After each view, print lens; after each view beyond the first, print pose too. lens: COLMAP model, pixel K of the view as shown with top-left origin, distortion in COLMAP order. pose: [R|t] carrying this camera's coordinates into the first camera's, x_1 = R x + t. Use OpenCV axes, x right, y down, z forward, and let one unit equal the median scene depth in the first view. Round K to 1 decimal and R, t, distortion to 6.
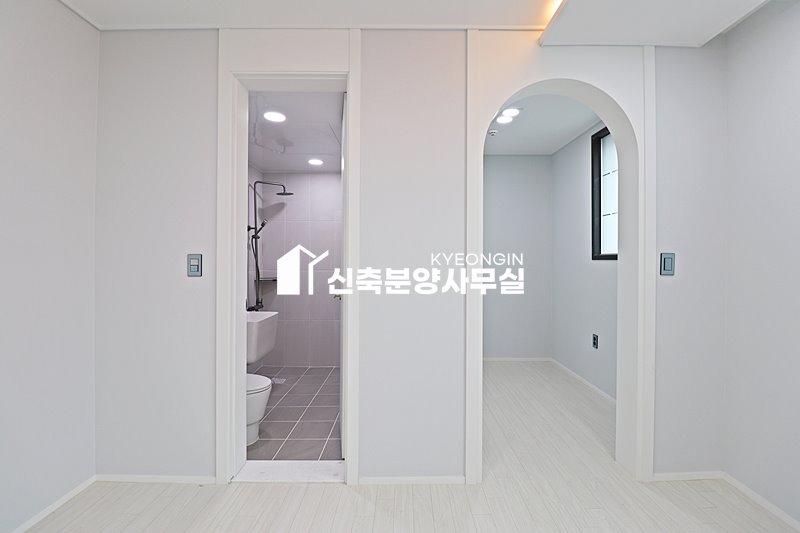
lens RADIAL K [[372.5, 0, 399.0], [0, 372.5, 259.0], [0, 0, 1]] dist [-0.017217, -0.000295]
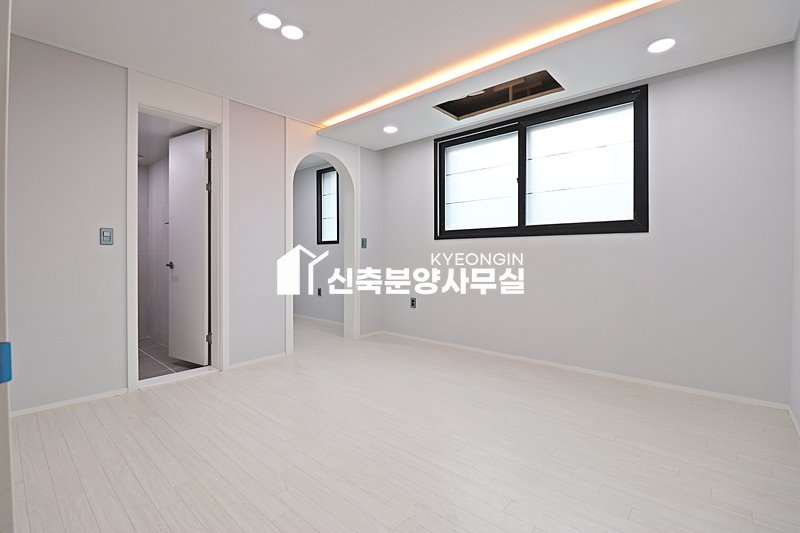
lens RADIAL K [[372.5, 0, 399.0], [0, 372.5, 259.0], [0, 0, 1]] dist [-0.017217, -0.000295]
pose [[0.671783, -0.009980, 0.740681, -0.824735], [0.005668, 0.999949, 0.008333, 0.093607], [-0.740726, -0.001400, 0.671806, -0.696965]]
